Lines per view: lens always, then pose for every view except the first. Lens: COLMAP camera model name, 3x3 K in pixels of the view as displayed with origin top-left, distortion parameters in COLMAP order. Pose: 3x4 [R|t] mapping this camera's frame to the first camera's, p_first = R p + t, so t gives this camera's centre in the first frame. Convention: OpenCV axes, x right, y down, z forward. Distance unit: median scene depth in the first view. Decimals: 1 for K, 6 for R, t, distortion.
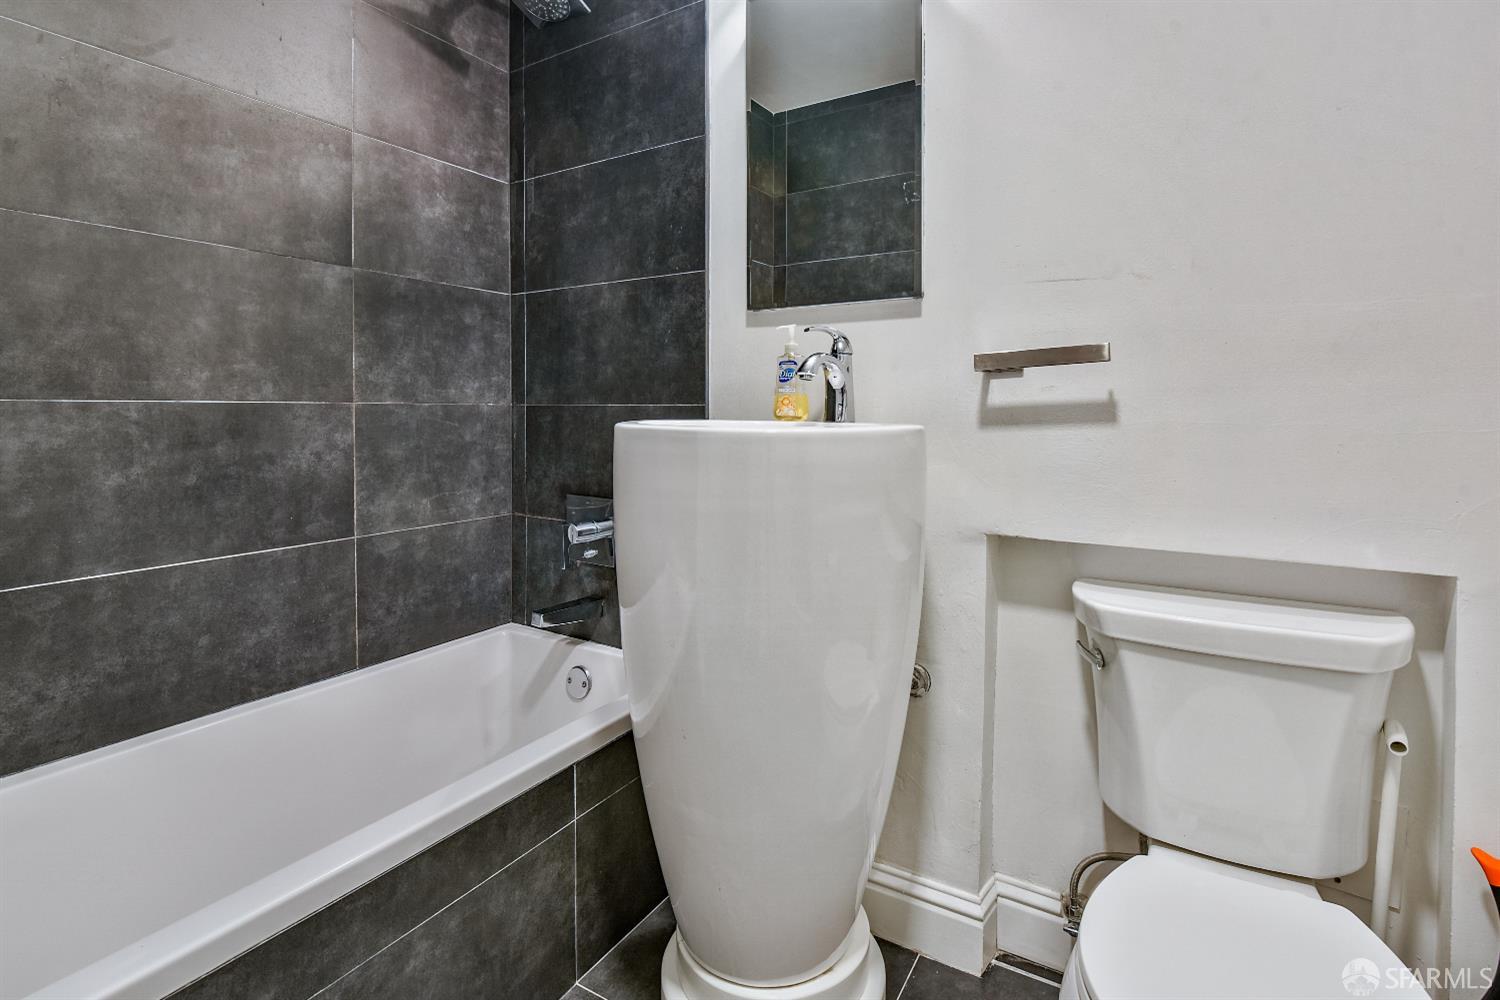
lens RADIAL K [[707.6, 0, 752.3], [0, 707.6, 422.1], [0, 0, 1]] dist [-0.004314, -0.008800]
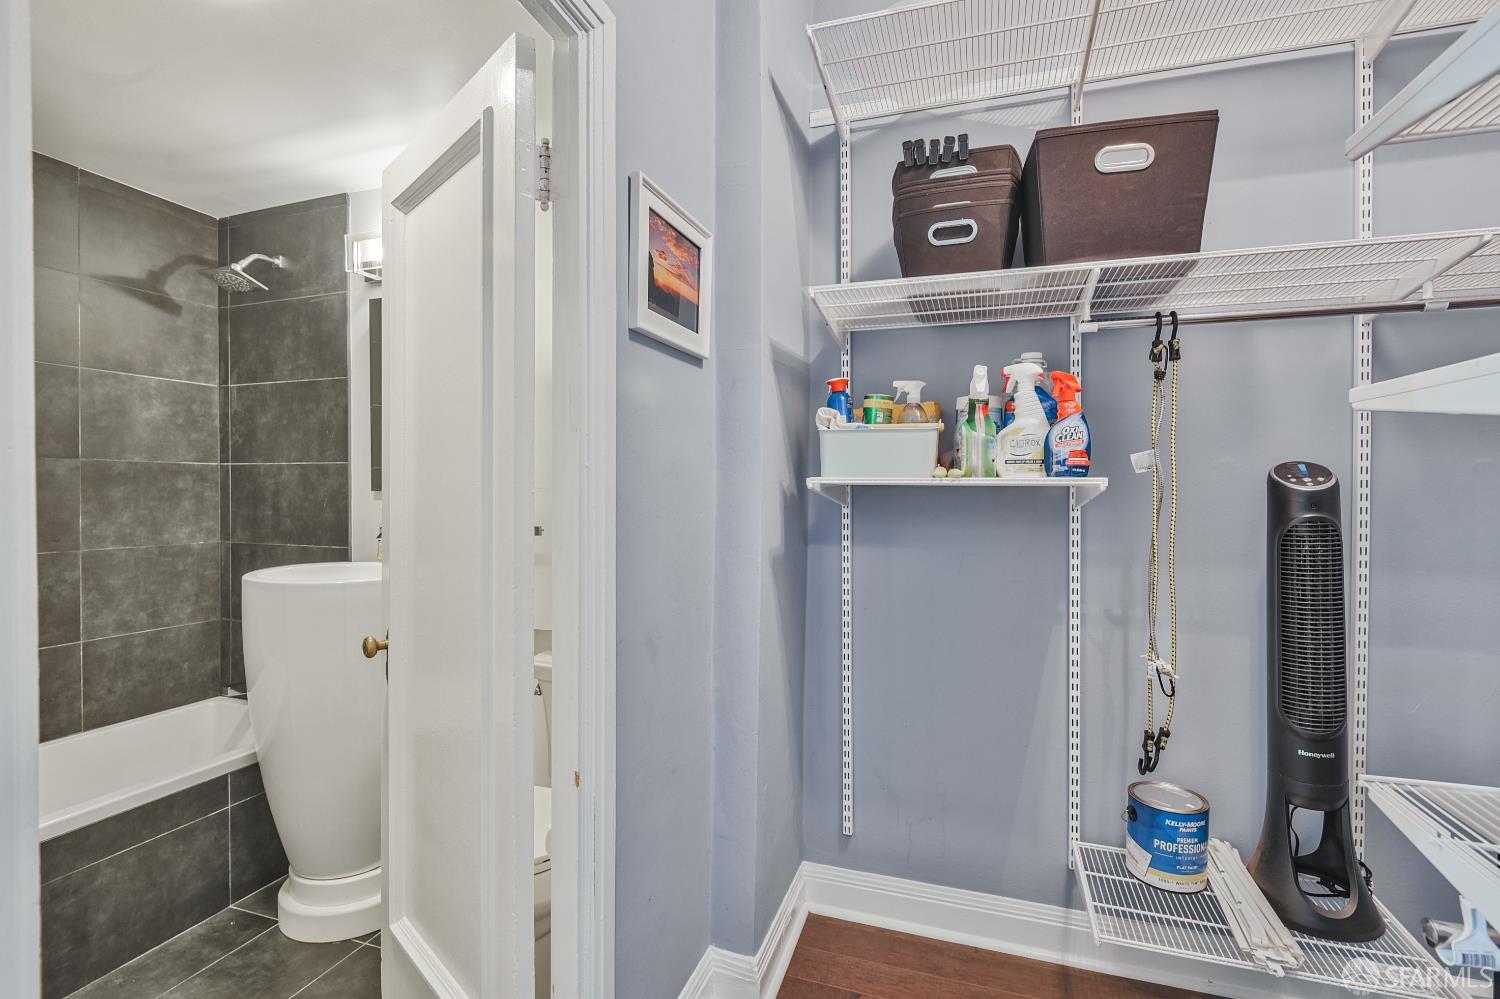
lens RADIAL K [[679.4, 0, 750.0], [0, 679.4, 499.5], [0, 0, 1]] dist [-0.001895, -0.000275]
pose [[0.975189, 0.003764, 0.221342, 0.453554], [-0.003055, 0.999989, -0.003545, -0.124548], [-0.221353, 0.002781, 0.975190, -0.644765]]
